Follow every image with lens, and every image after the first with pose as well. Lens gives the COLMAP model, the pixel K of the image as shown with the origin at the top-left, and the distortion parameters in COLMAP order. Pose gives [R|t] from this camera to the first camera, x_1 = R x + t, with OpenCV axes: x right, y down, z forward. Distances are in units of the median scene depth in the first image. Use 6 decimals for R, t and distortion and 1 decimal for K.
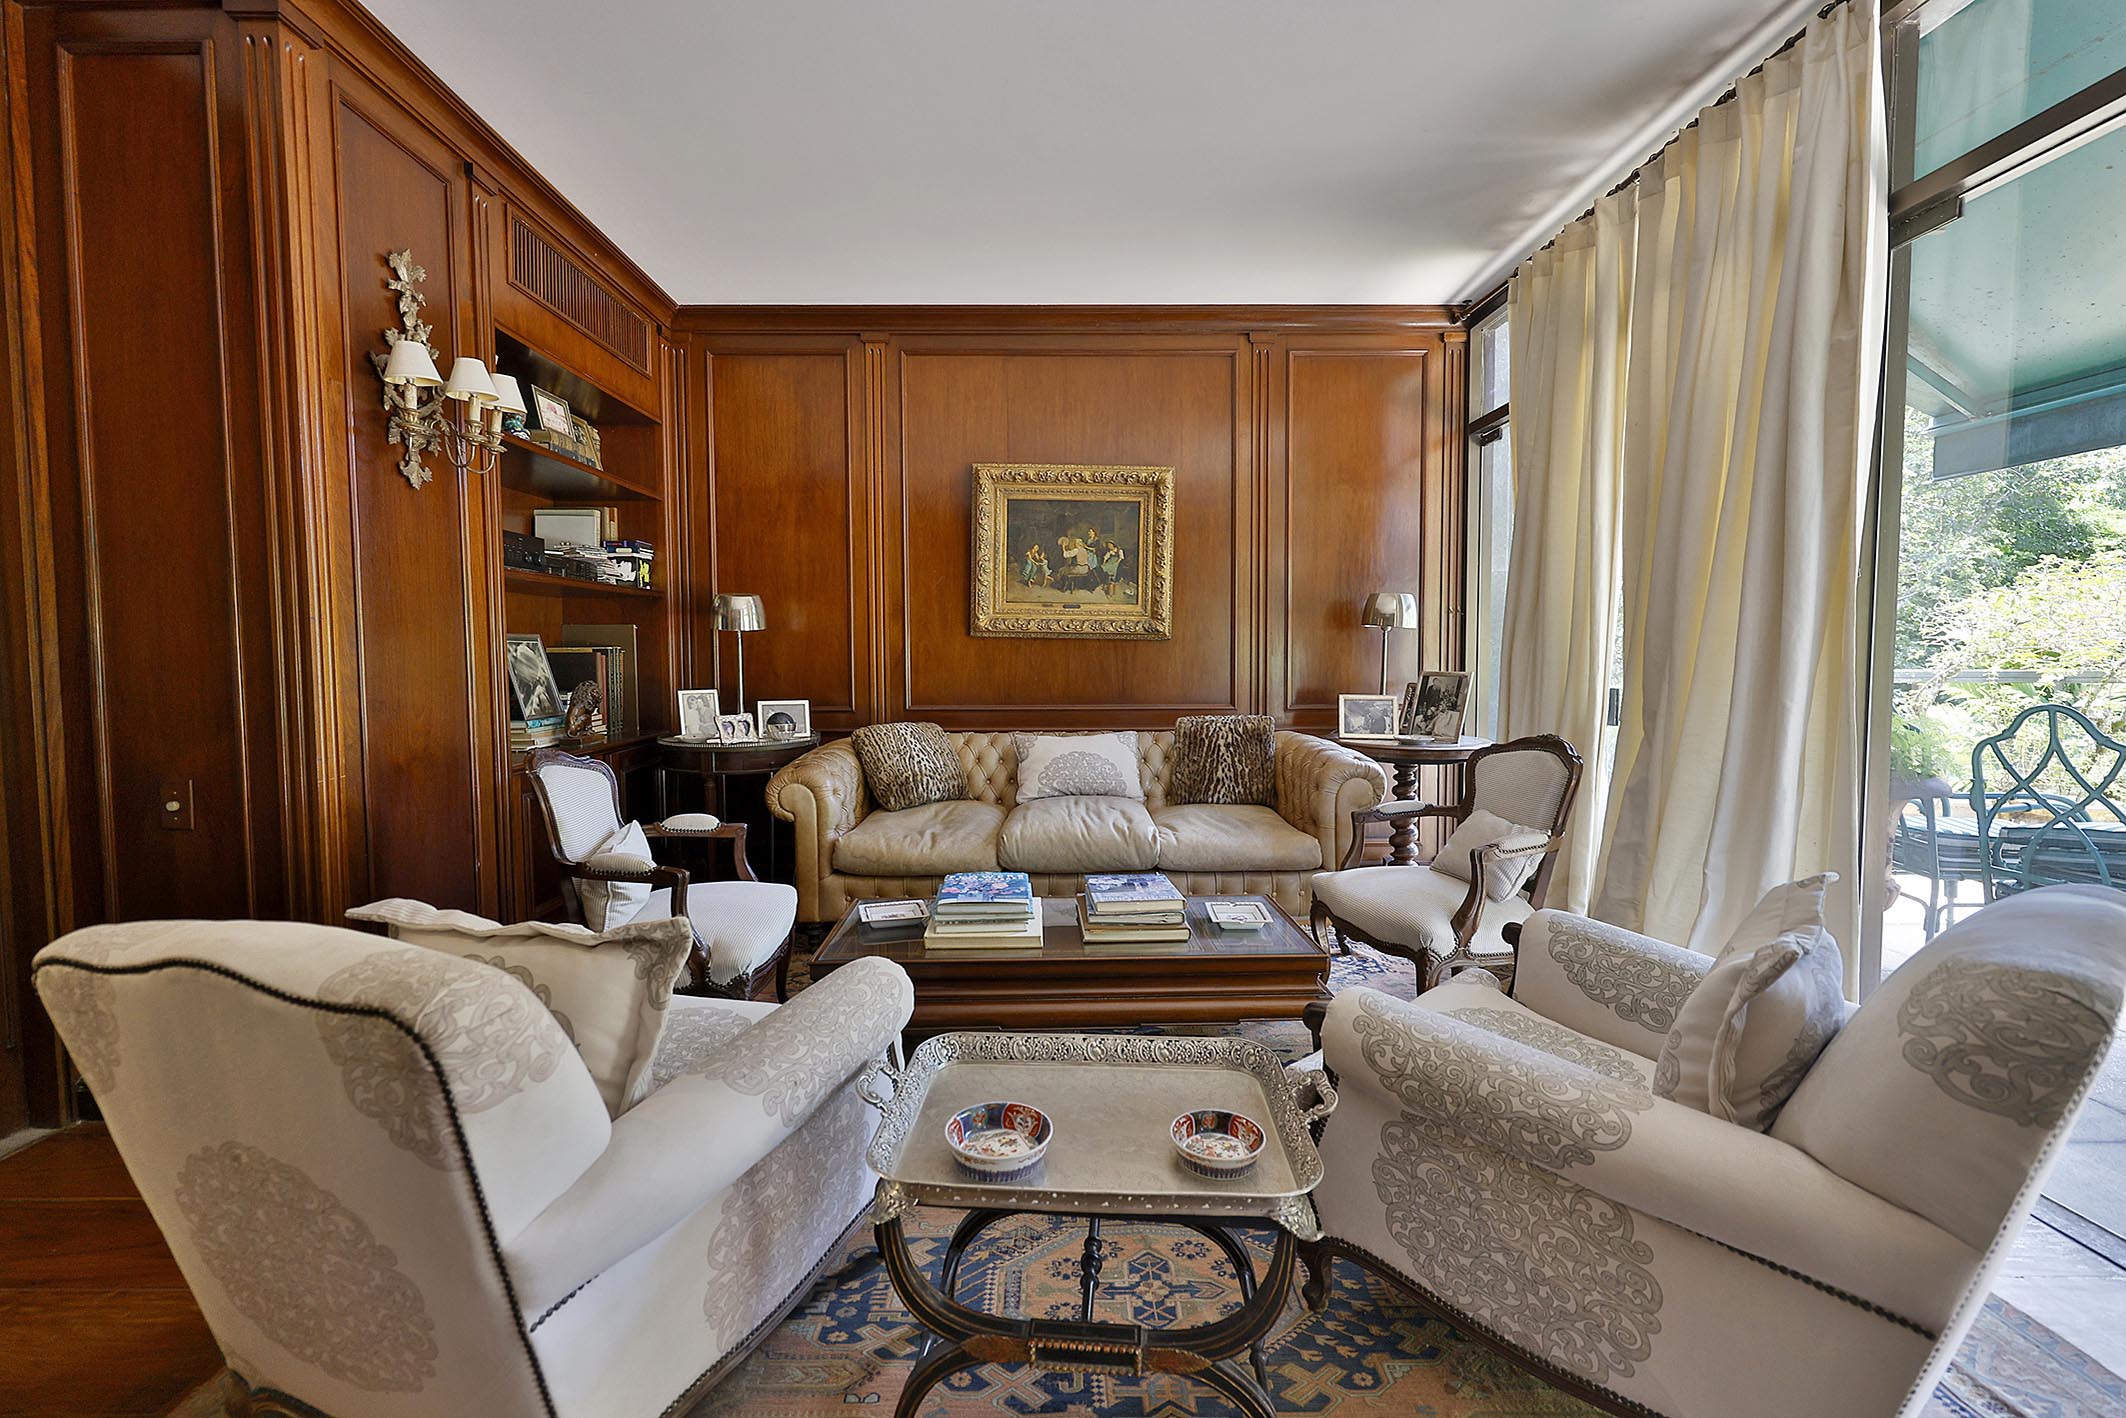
lens RADIAL K [[904.7, 0, 1071.8], [0, 904.7, 708.4], [0, 0, 1]] dist [-0.002709, 0.000373]
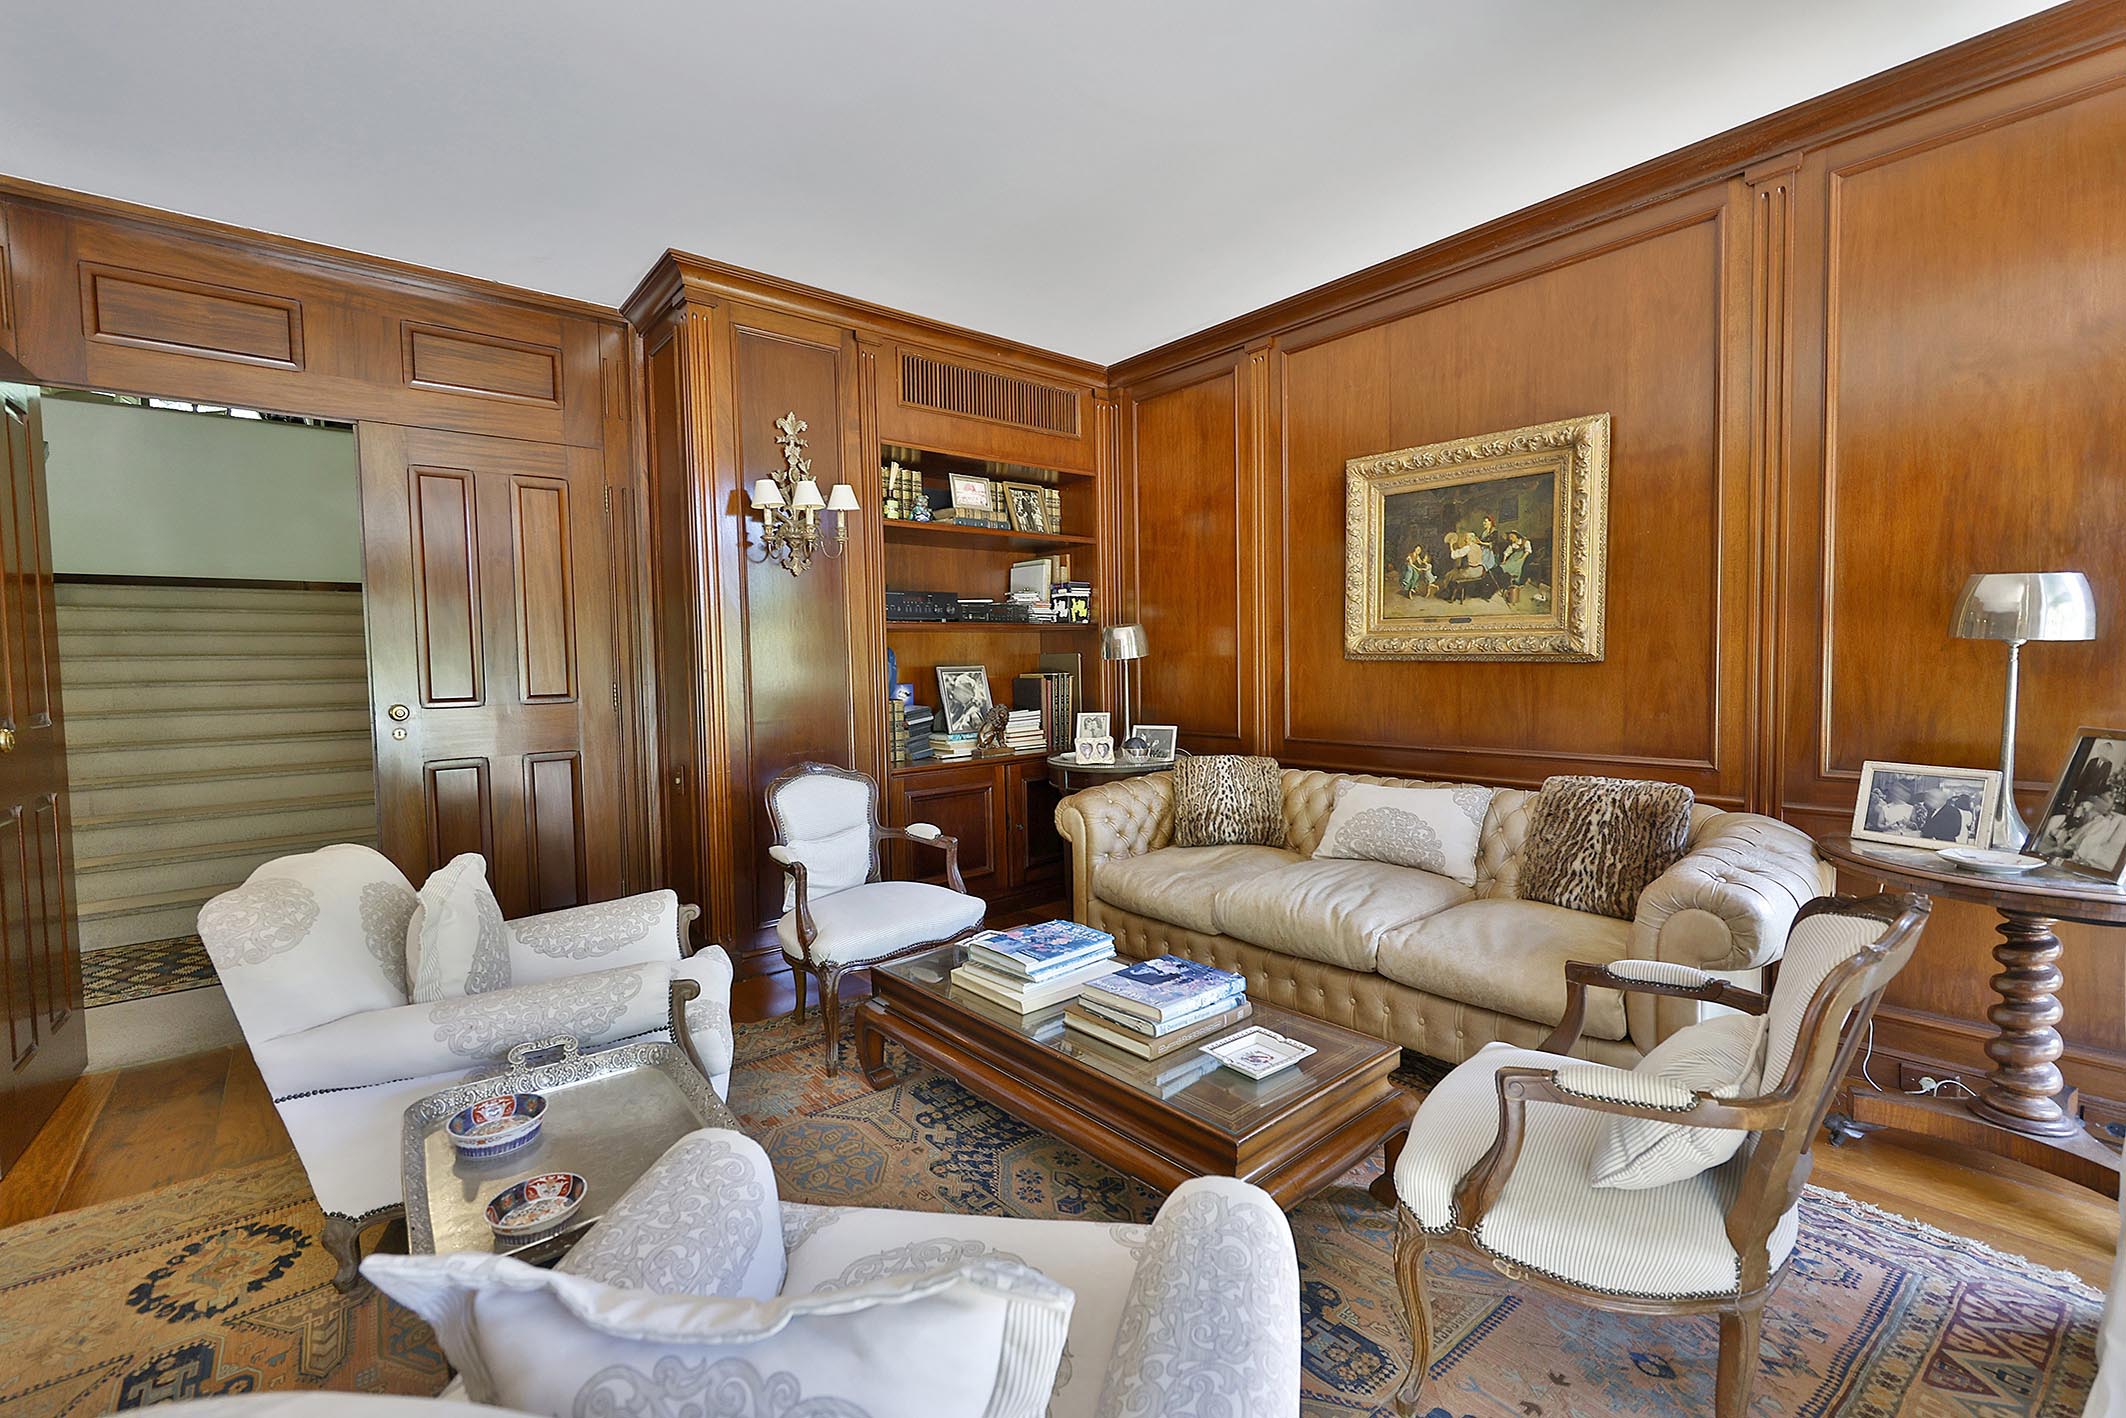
lens RADIAL K [[904.7, 0, 1061.8], [0, 904.7, 717.9], [0, 0, 1]] dist [-0.002709, 0.000373]
pose [[0.629299, 0.040767, -0.776094, 0.414579], [-0.030486, 0.999150, 0.027764, -0.042187], [0.776565, 0.006189, 0.630006, 0.254890]]
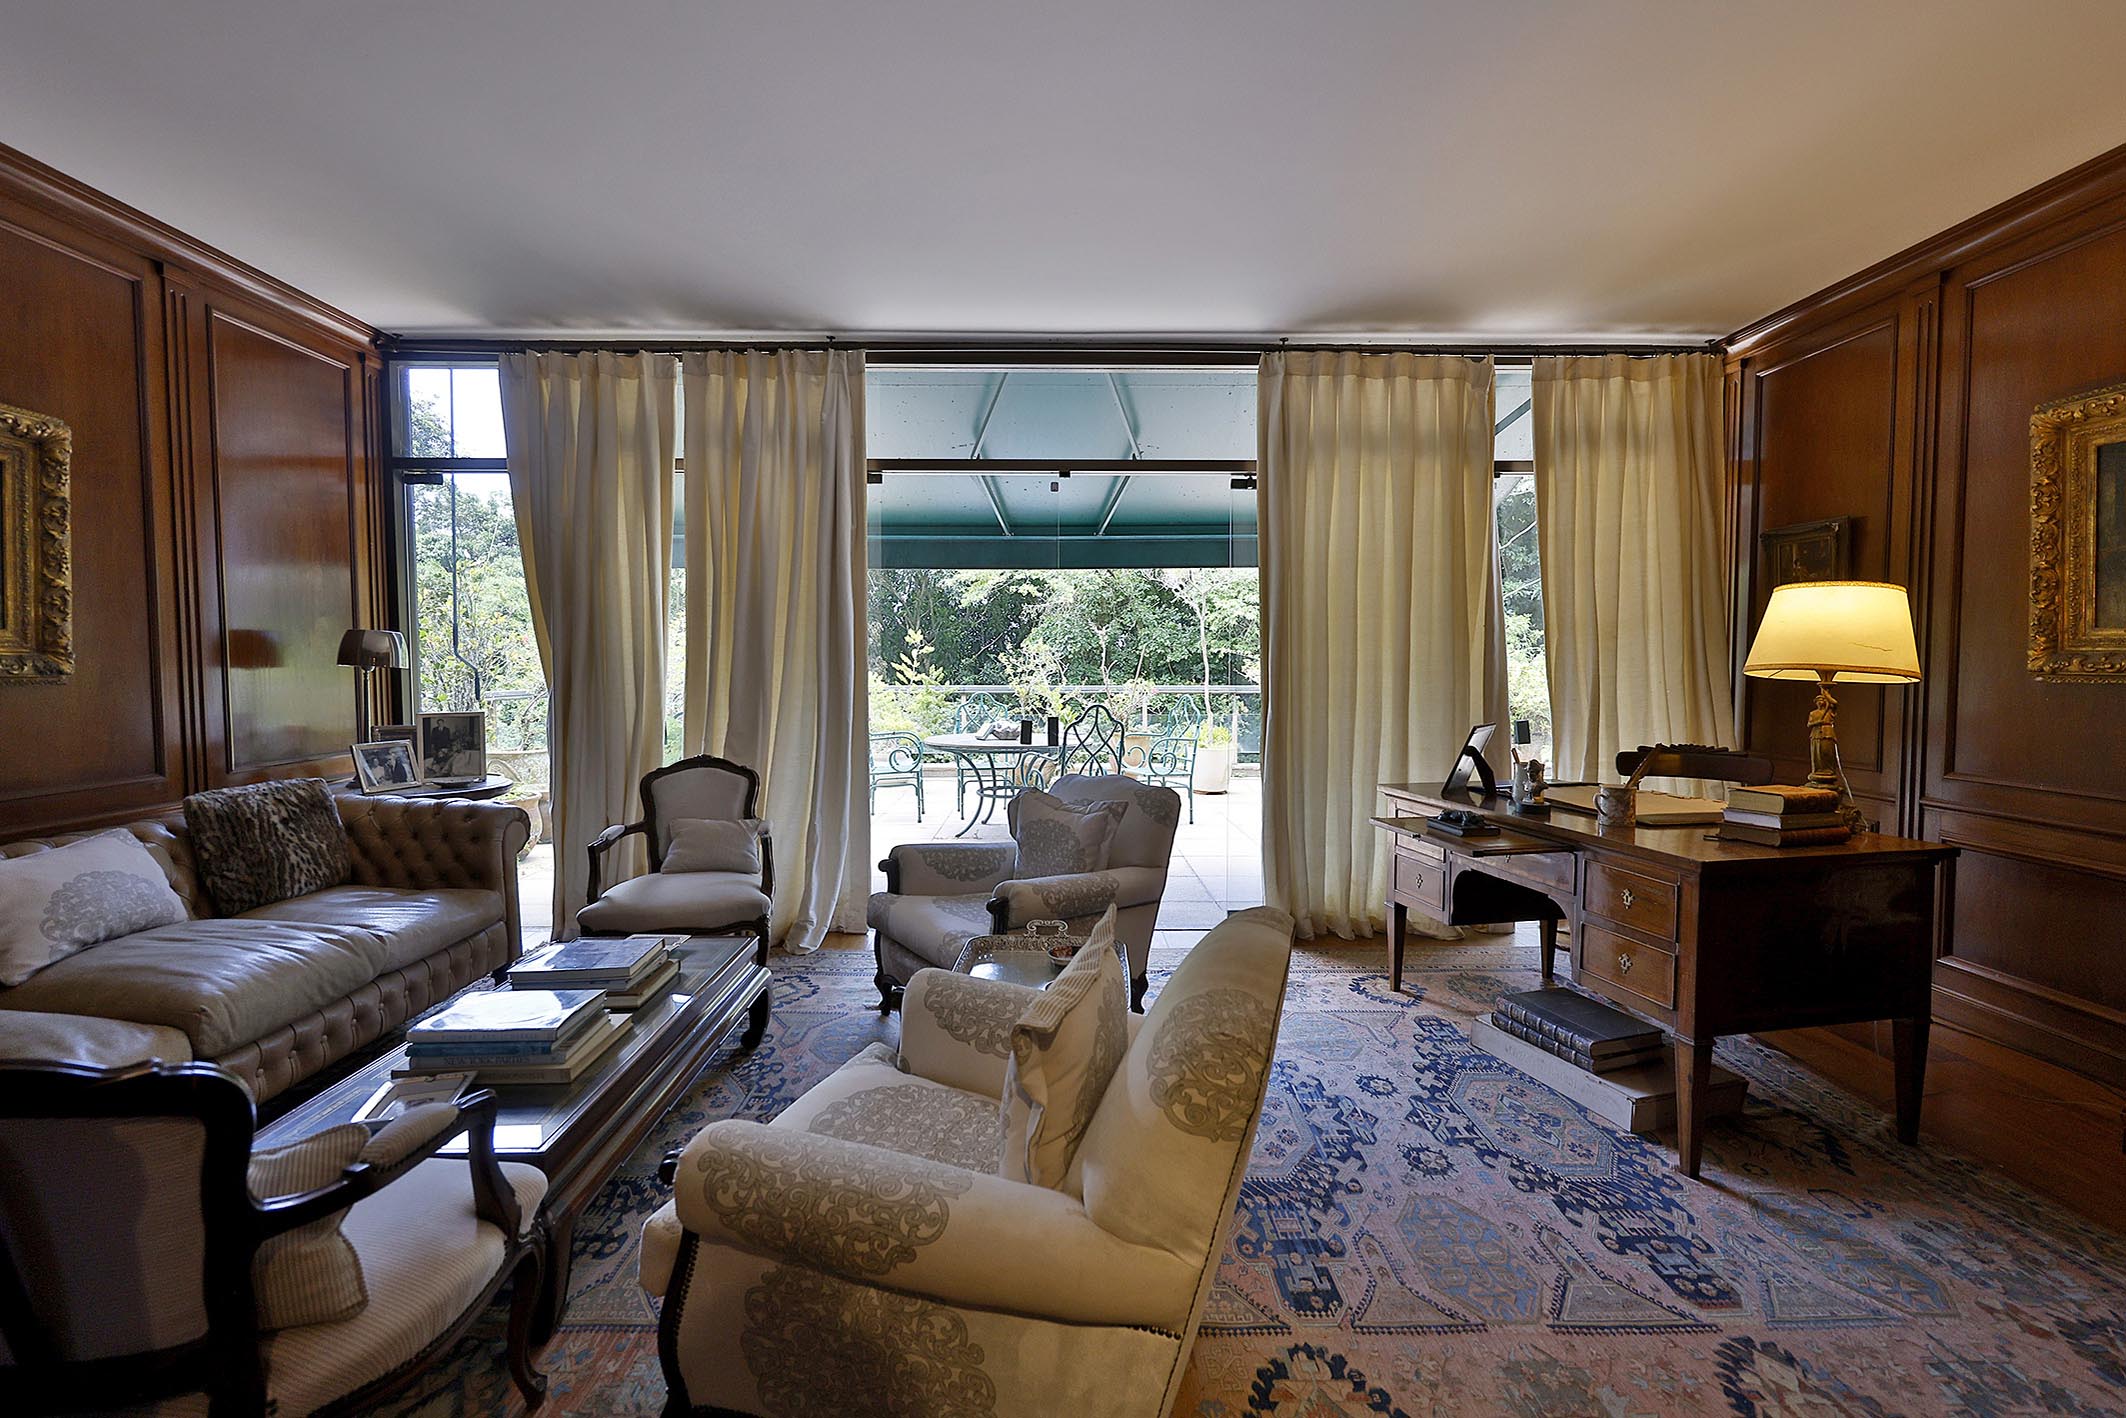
lens RADIAL K [[904.7, 0, 1062.1], [0, 904.7, 695.2], [0, 0, 1]] dist [-0.002709, 0.000373]
pose [[0.004684, -0.035728, 0.999351, -0.568985], [0.059706, 0.997589, 0.035385, -0.052373], [-0.998205, 0.059501, 0.006806, 0.303967]]
